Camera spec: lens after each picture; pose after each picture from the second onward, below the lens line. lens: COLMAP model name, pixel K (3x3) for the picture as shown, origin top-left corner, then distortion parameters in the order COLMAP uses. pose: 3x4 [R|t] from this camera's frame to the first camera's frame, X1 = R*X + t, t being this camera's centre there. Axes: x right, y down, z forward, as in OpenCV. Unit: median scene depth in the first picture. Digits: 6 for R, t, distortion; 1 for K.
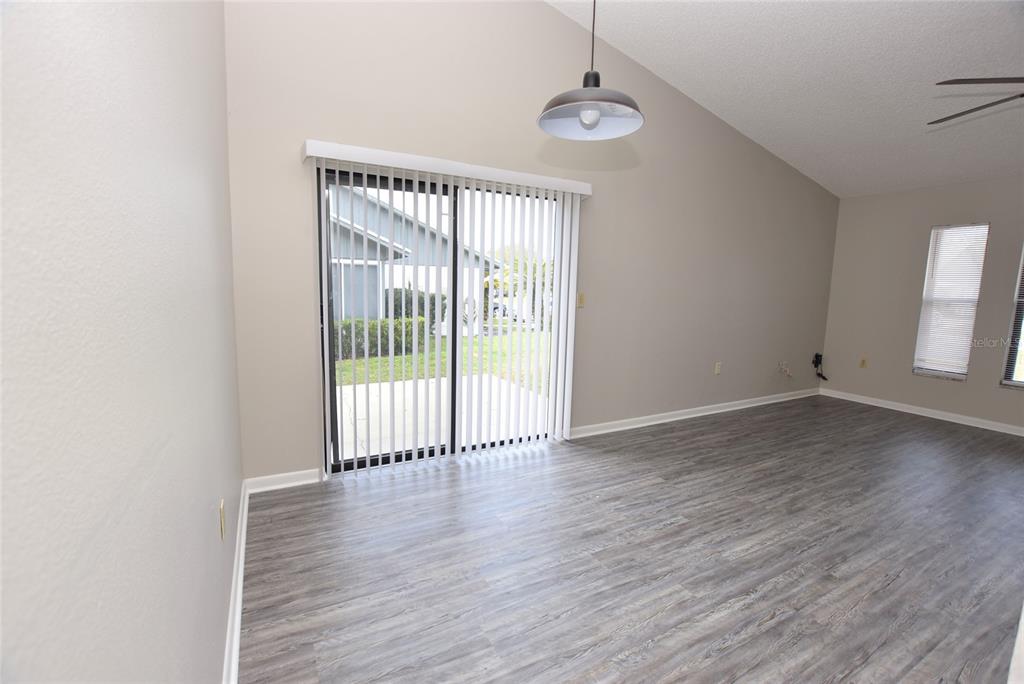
lens RADIAL K [[450.7, 0, 512.2], [0, 450.7, 344.6], [0, 0, 1]] dist [-0.033217, 0.005456]
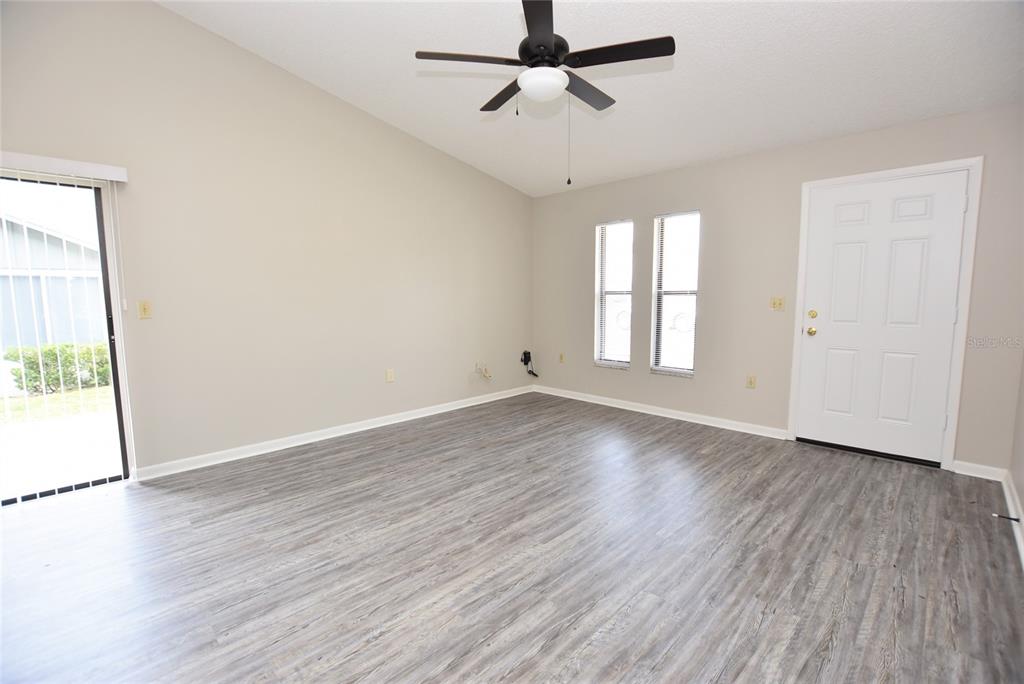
lens RADIAL K [[450.7, 0, 512.2], [0, 450.7, 344.6], [0, 0, 1]] dist [-0.033217, 0.005456]
pose [[0.959860, -0.063252, 0.273255, 0.664786], [0.068095, 0.997645, -0.008263, 0.020338], [-0.272089, 0.026539, 0.961906, 0.048061]]
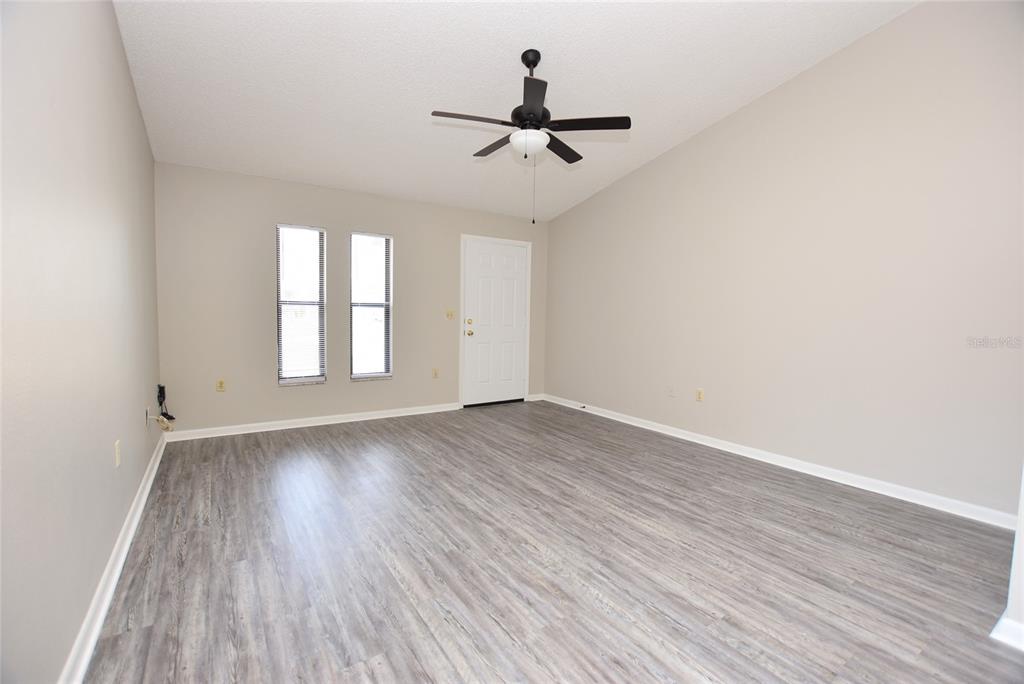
lens RADIAL K [[450.7, 0, 512.2], [0, 450.7, 344.6], [0, 0, 1]] dist [-0.033217, 0.005456]
pose [[-0.081255, -0.098796, 0.991785, -0.034231], [0.109774, 0.988134, 0.107426, -0.094946], [-0.990630, 0.117601, -0.069446, 0.886365]]
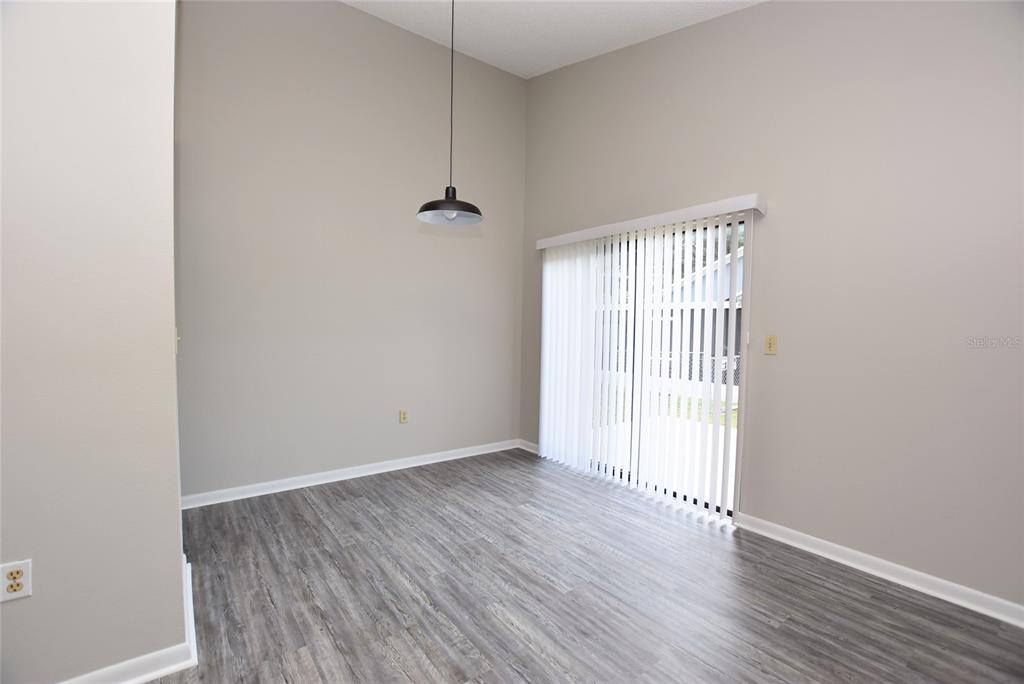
lens RADIAL K [[450.7, 0, 512.2], [0, 450.7, 344.6], [0, 0, 1]] dist [-0.033217, 0.005456]
pose [[0.147680, 0.019751, -0.988838, 0.939719], [-0.139940, 0.990159, -0.001122, -0.044959], [0.979085, 0.138544, 0.148991, 0.553927]]
